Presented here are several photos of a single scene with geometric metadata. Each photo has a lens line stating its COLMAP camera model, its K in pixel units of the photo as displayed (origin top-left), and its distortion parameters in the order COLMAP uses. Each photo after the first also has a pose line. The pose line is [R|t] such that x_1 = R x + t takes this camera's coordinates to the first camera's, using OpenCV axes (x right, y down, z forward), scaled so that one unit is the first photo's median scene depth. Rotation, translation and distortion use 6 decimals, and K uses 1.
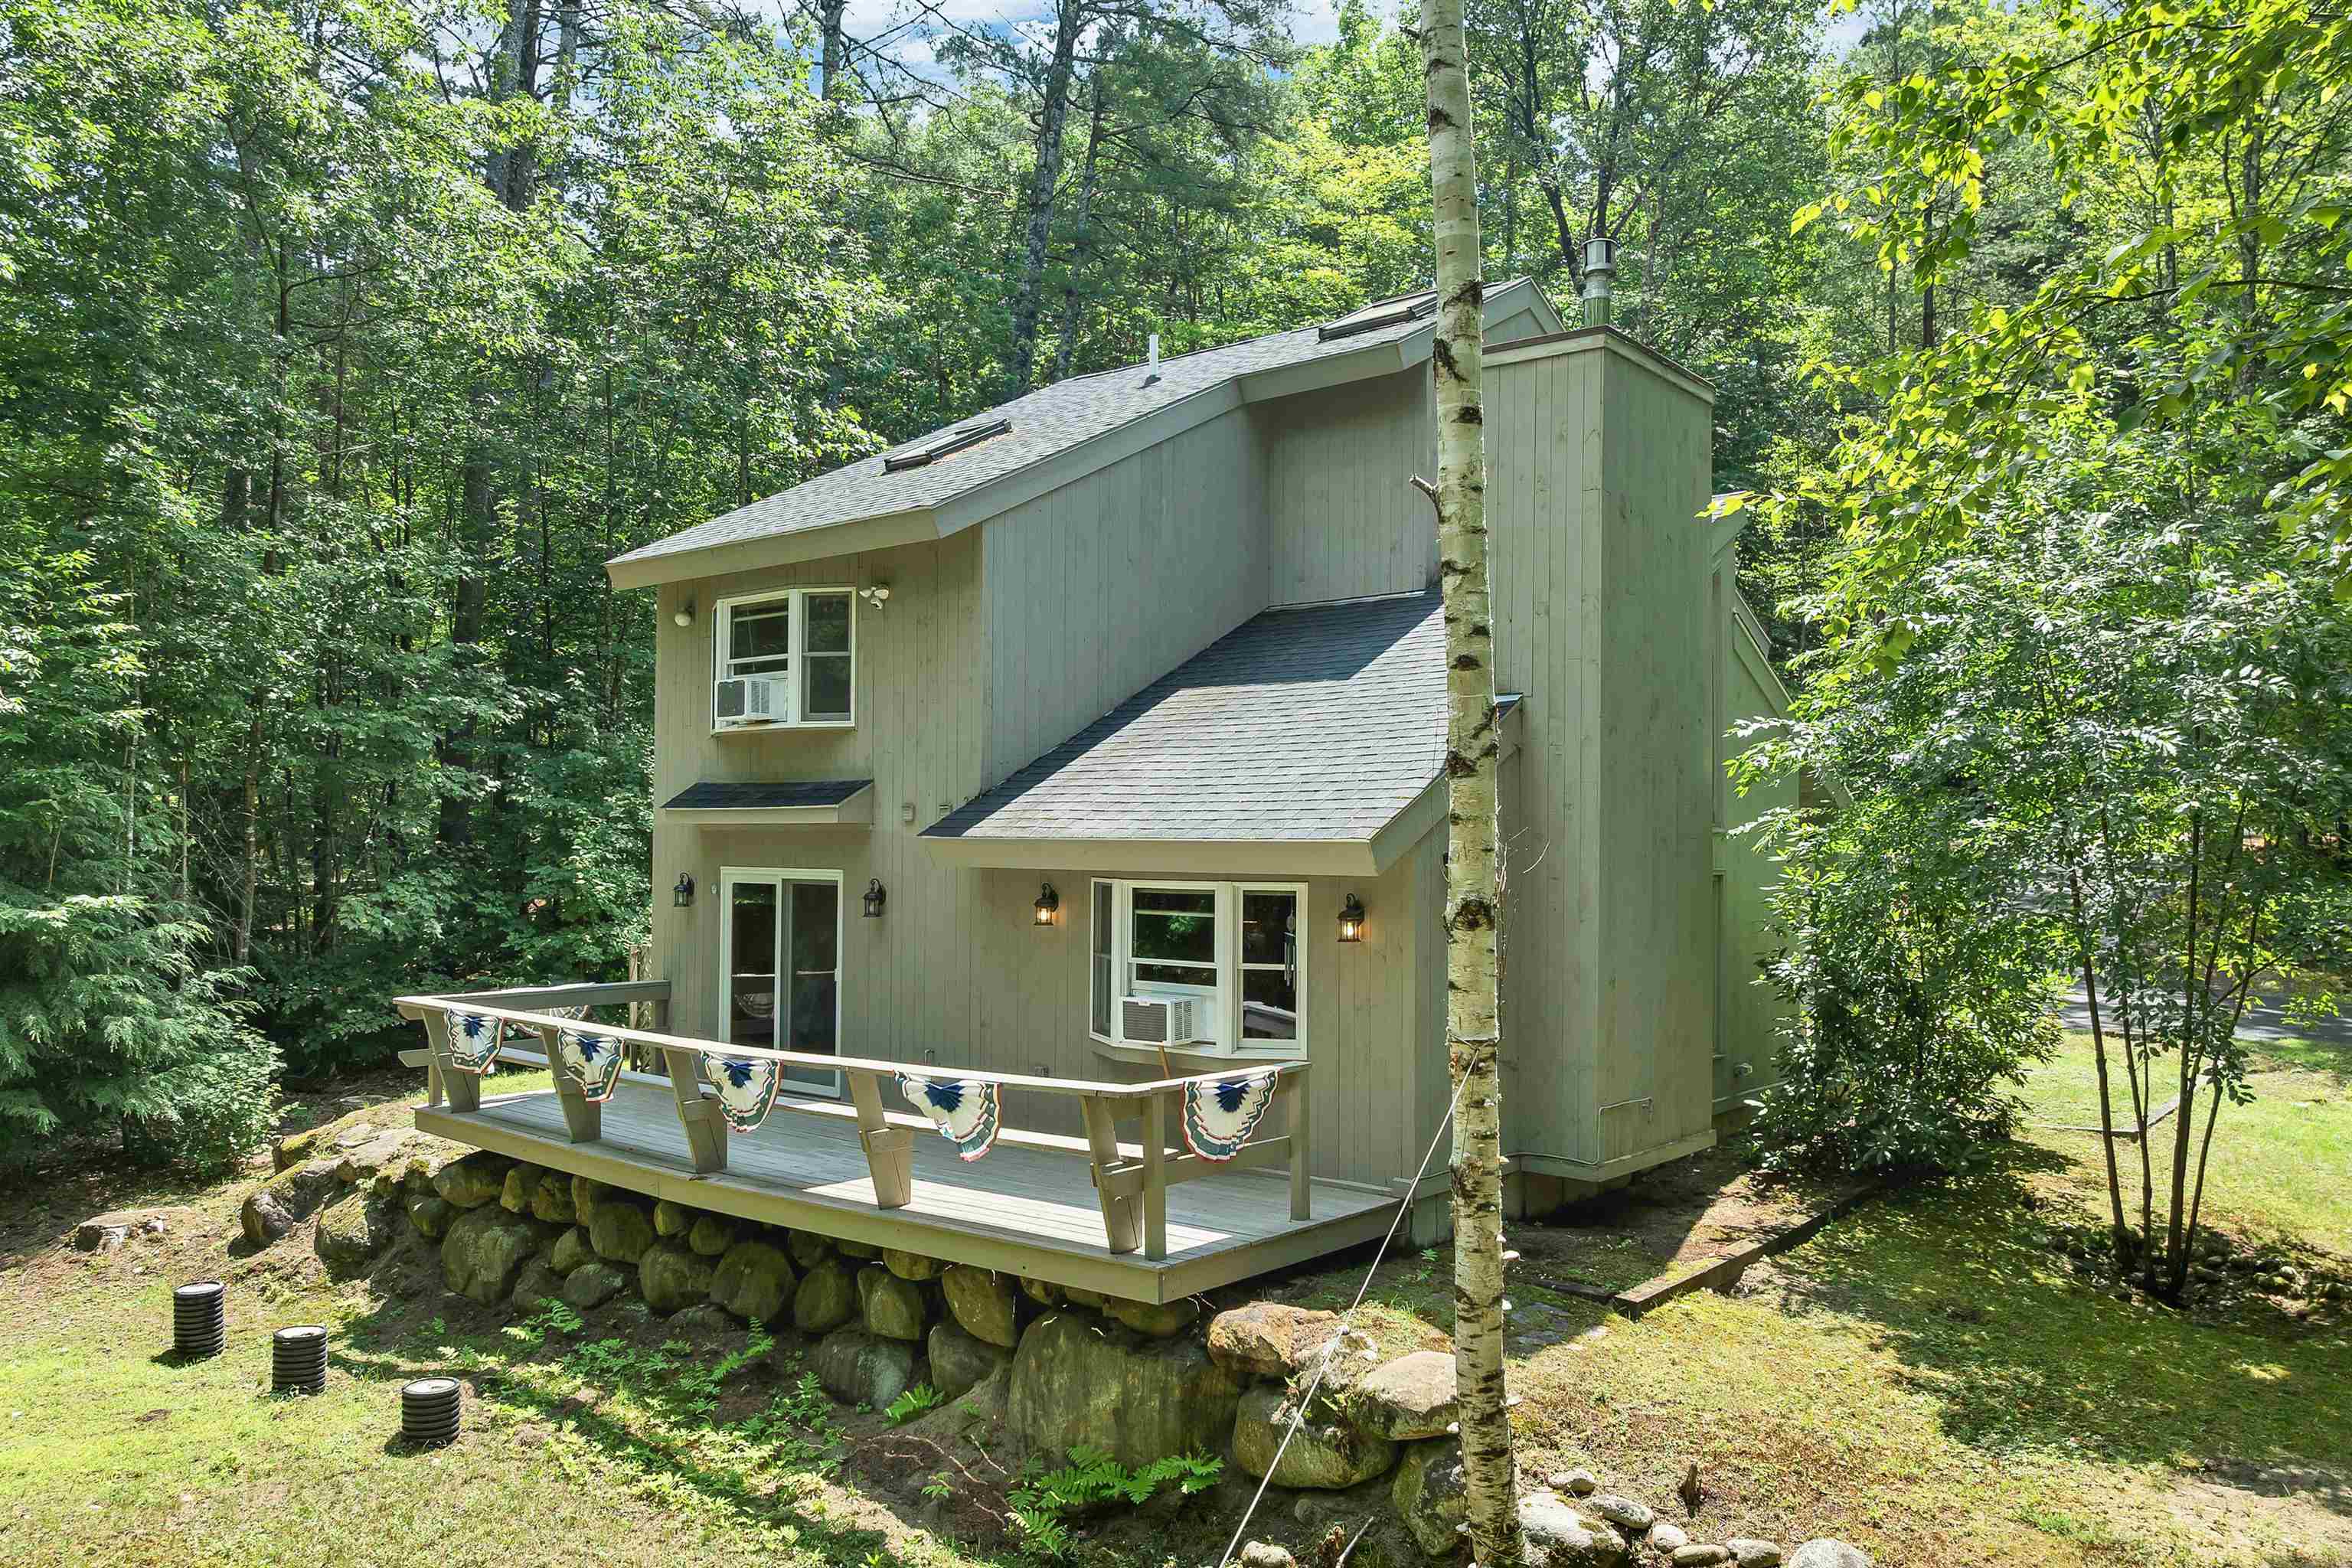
lens RADIAL K [[1680.3, 0, 1166.5], [0, 1680.3, 789.7], [0, 0, 1]] dist [-0.039228, -0.009534]
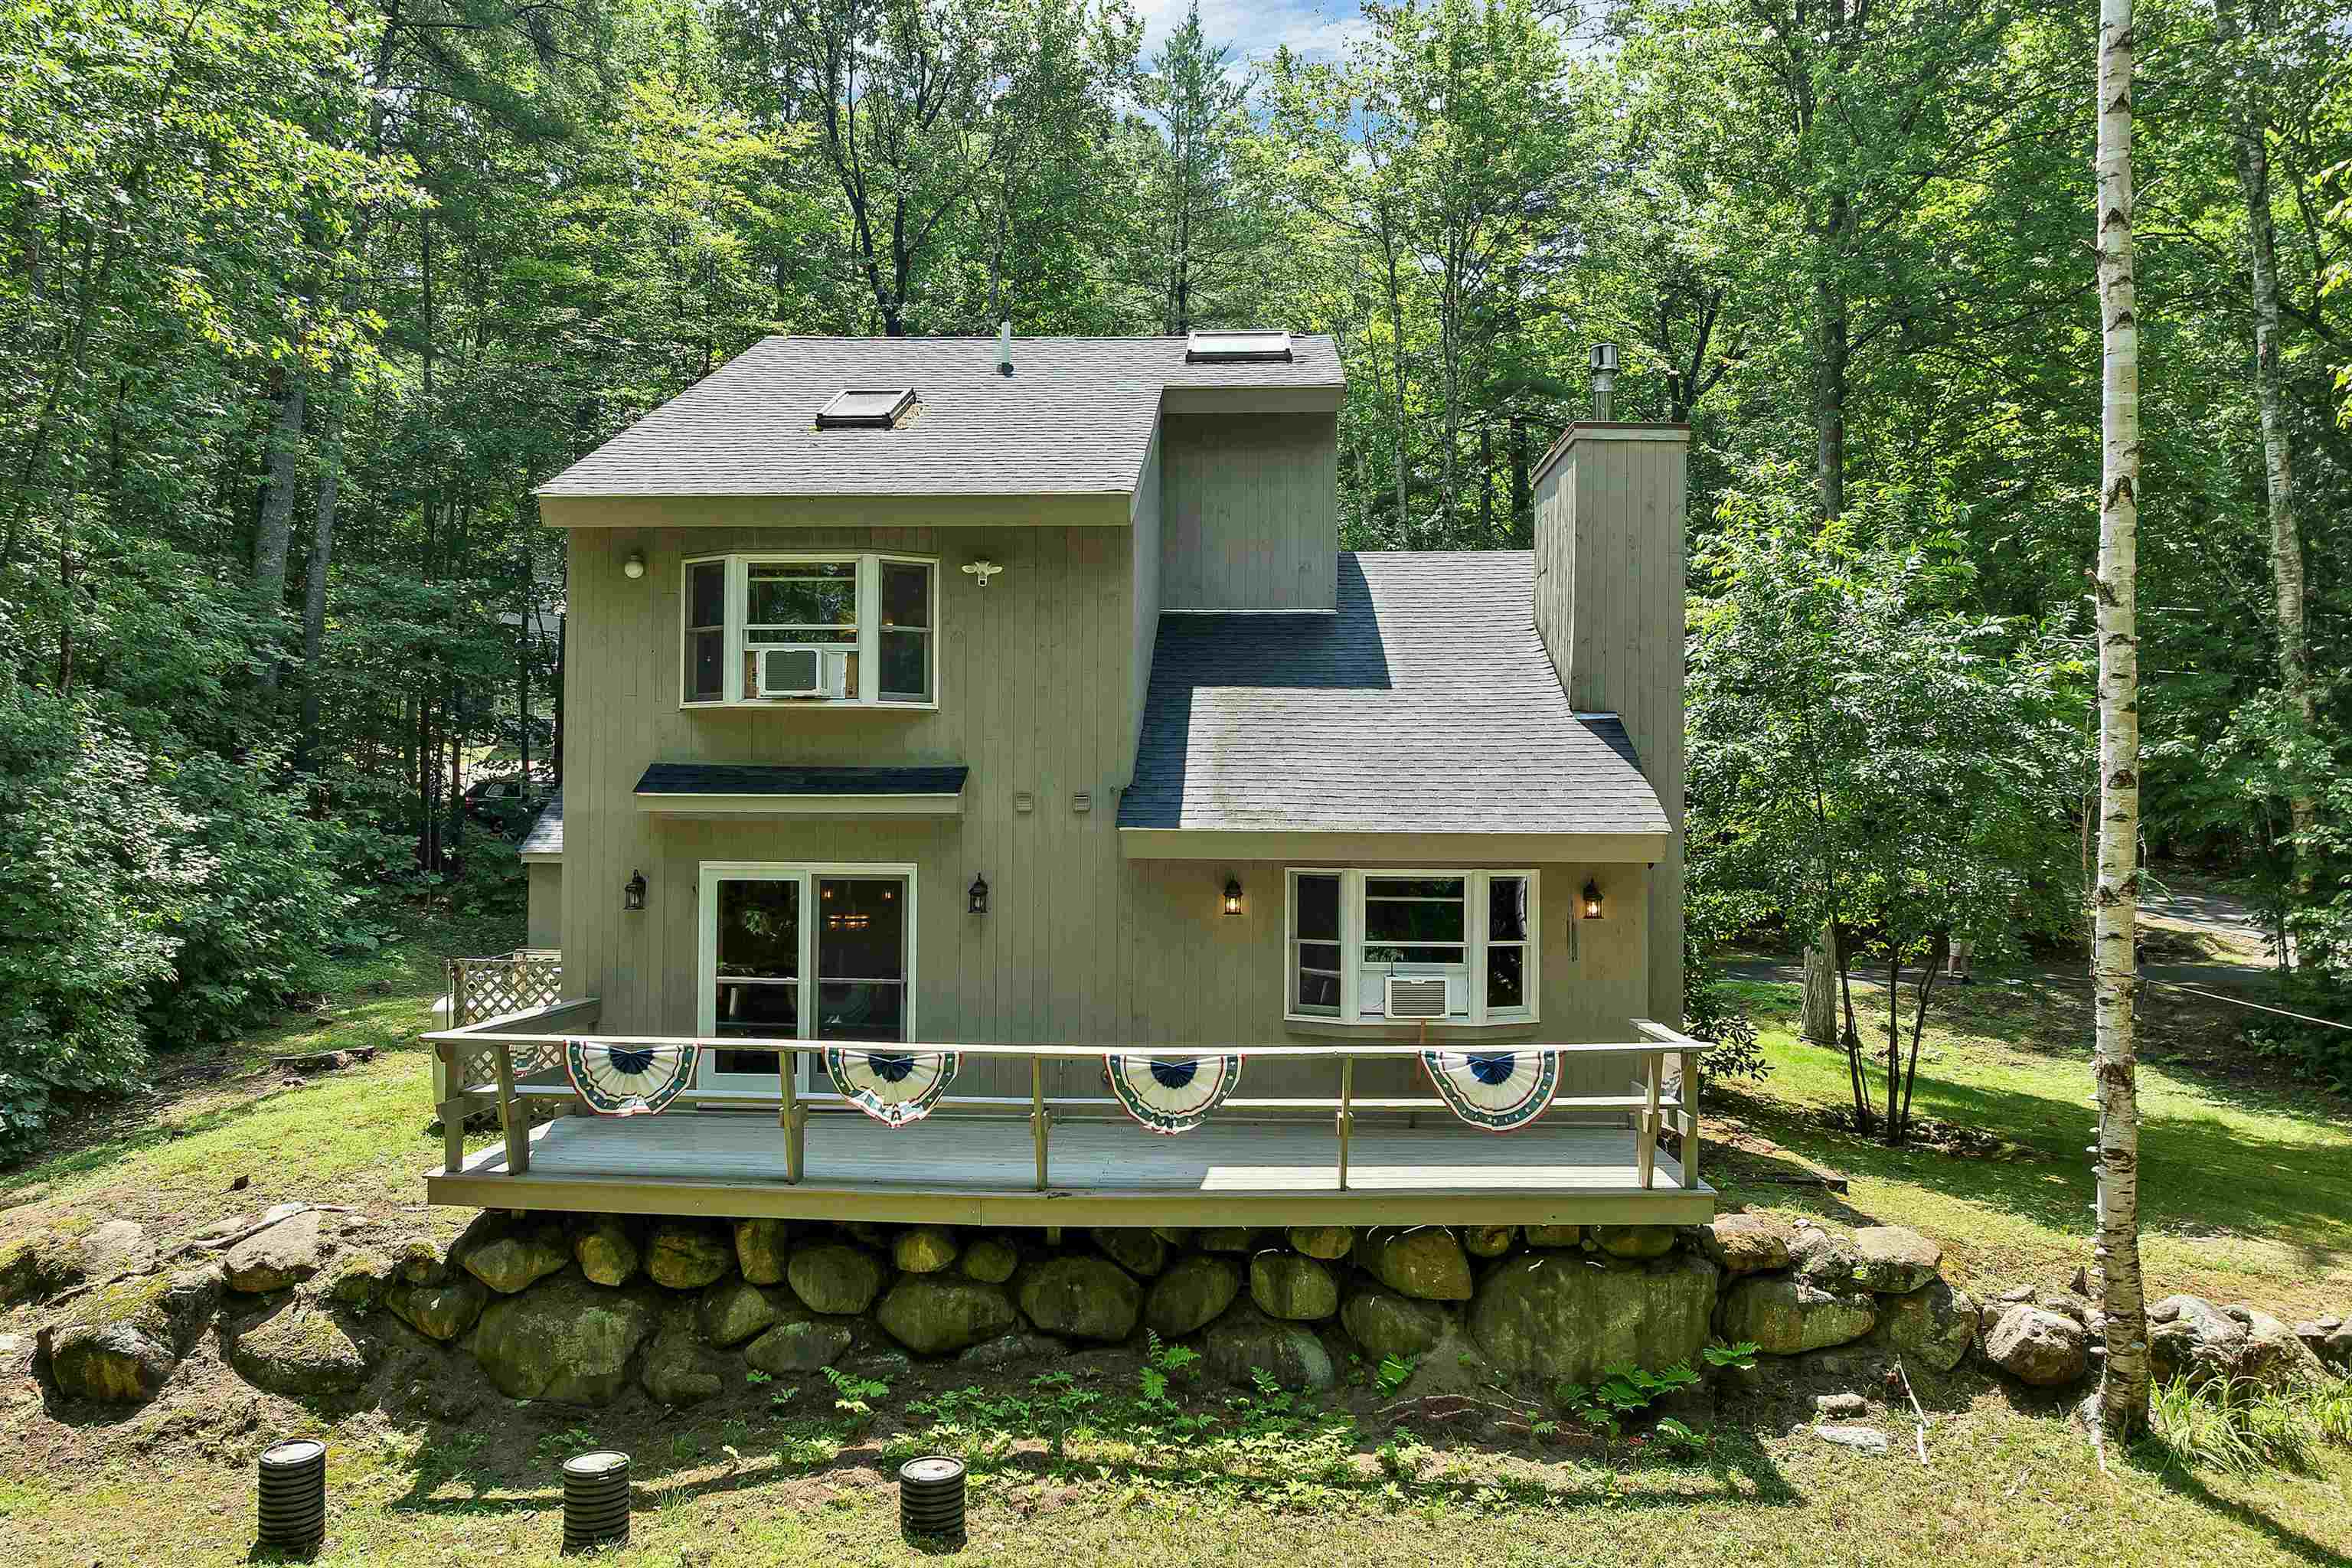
lens RADIAL K [[1680.3, 0, 1161.3], [0, 1680.3, 788.1], [0, 0, 1]] dist [-0.039228, -0.009534]
pose [[0.803535, 0.016409, 0.595031, -0.664419], [-0.019839, 0.999803, -0.000780, 0.004478], [-0.594927, -0.011178, 0.803702, 0.183739]]
